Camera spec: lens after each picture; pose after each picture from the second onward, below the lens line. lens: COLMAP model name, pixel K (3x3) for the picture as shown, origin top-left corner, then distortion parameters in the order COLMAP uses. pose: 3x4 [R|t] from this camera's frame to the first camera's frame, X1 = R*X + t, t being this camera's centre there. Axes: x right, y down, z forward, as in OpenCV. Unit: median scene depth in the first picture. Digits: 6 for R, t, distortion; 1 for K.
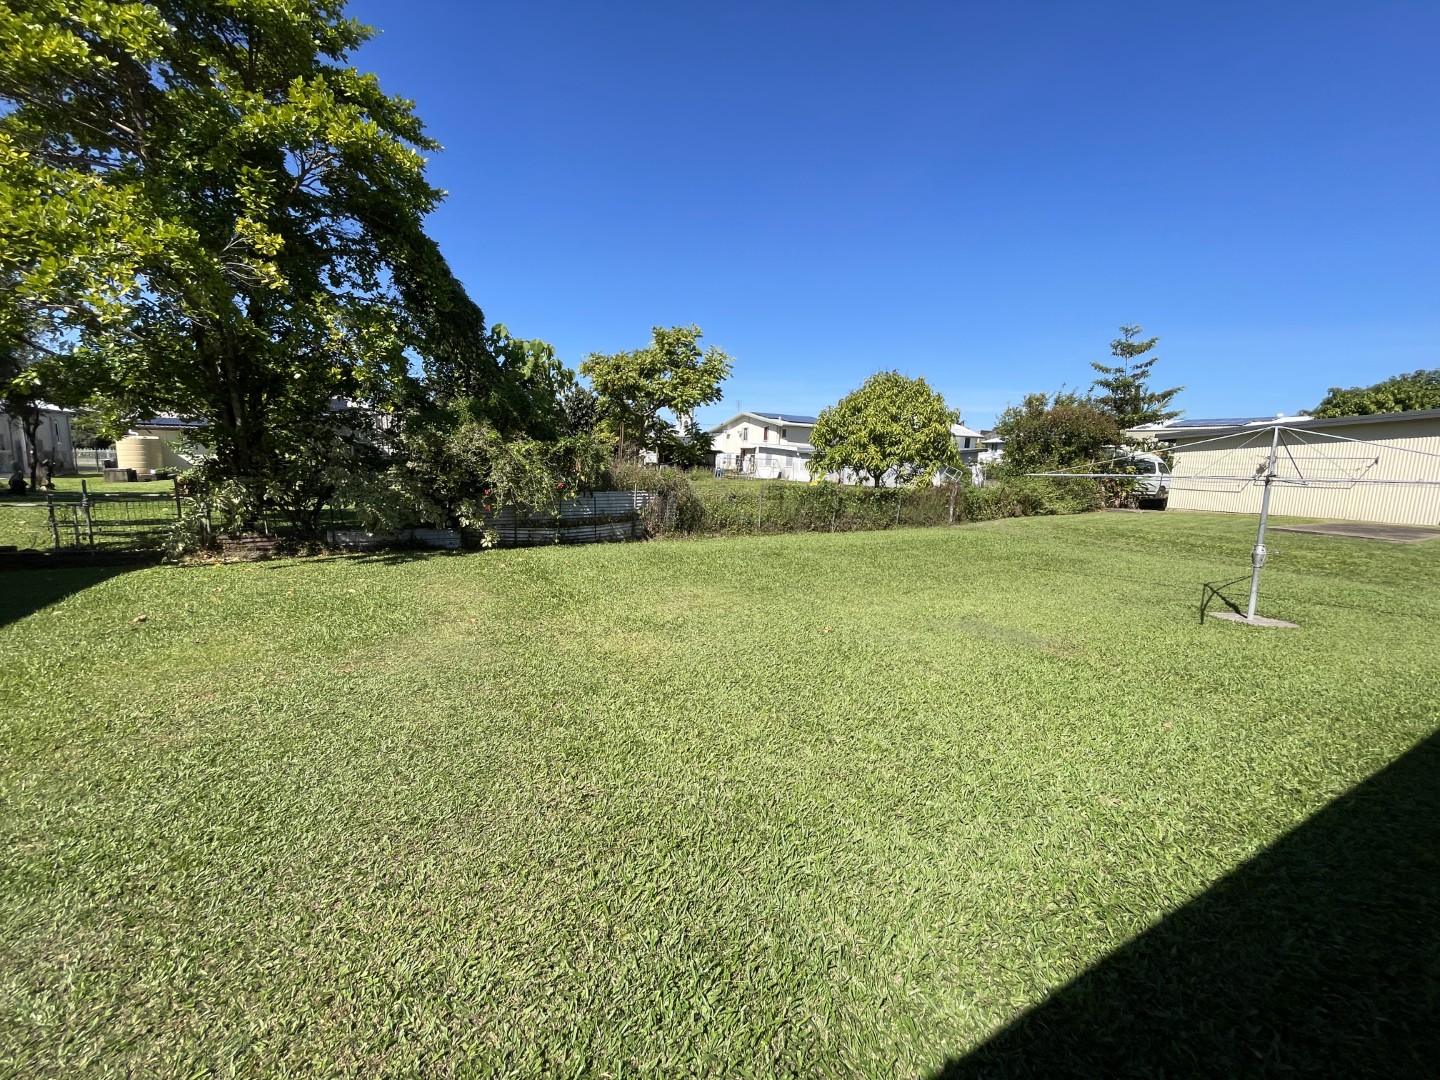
lens RADIAL K [[579.6, 0, 717.7], [0, 579.6, 542.1], [0, 0, 1]] dist [-0.002518, -0.000374]
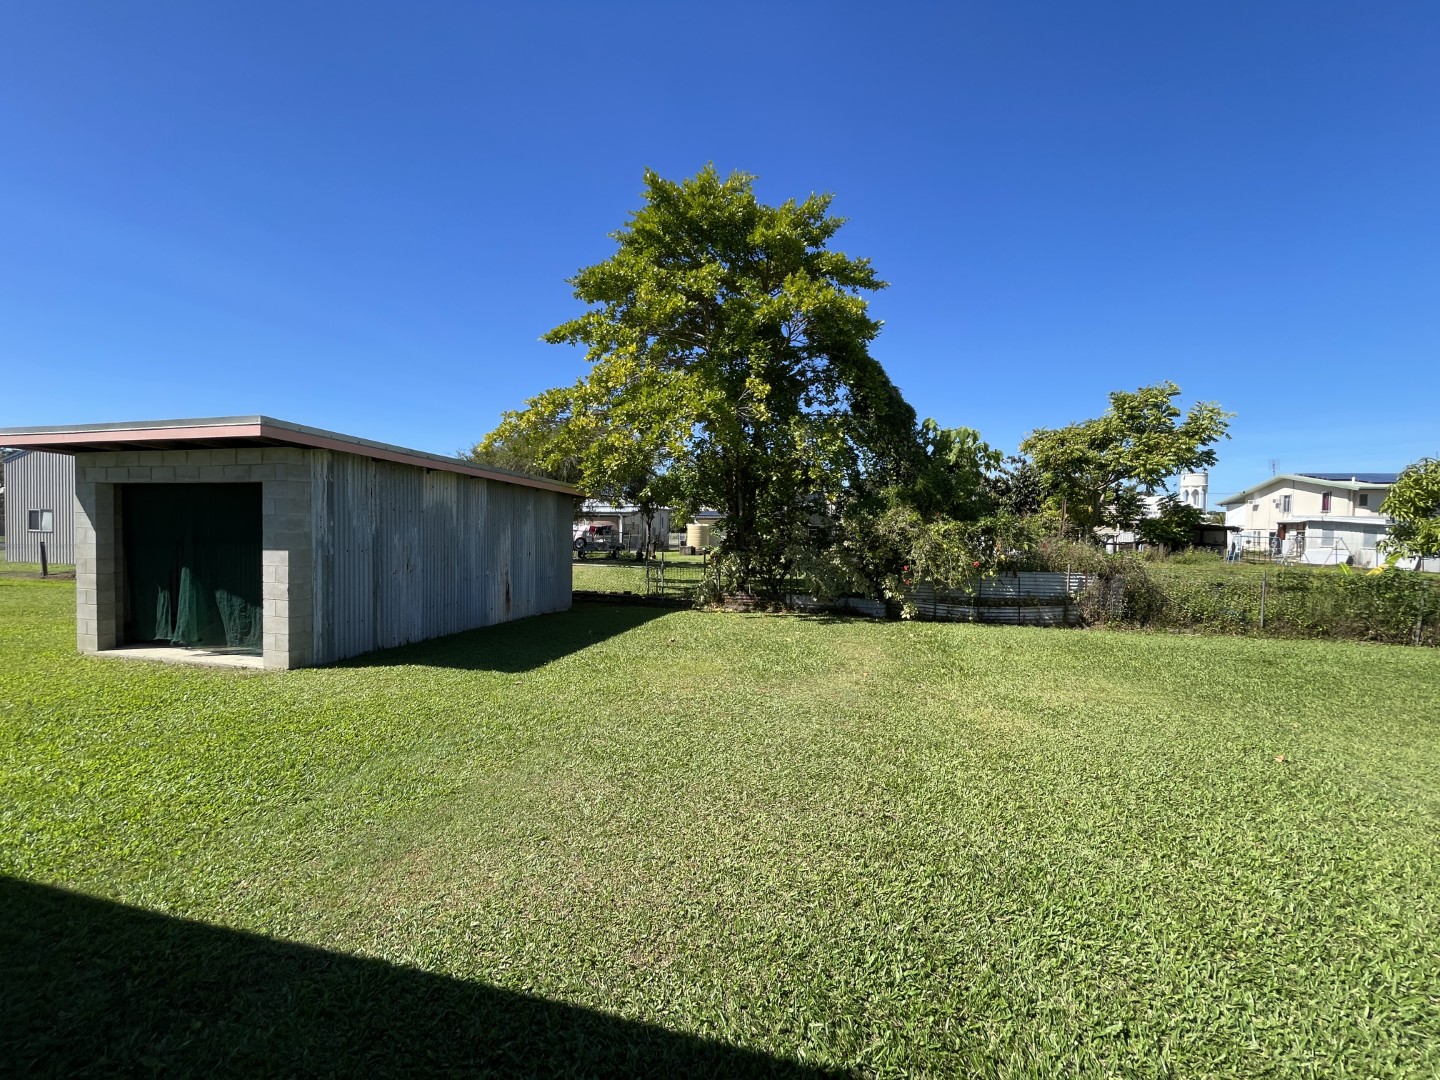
lens RADIAL K [[579.6, 0, 718.1], [0, 579.6, 547.6], [0, 0, 1]] dist [-0.002518, -0.000374]
pose [[0.729333, 0.006038, -0.684132, 0.098330], [-0.092946, 0.991565, -0.090335, 0.008567], [0.677815, 0.129472, 0.723743, -0.050337]]
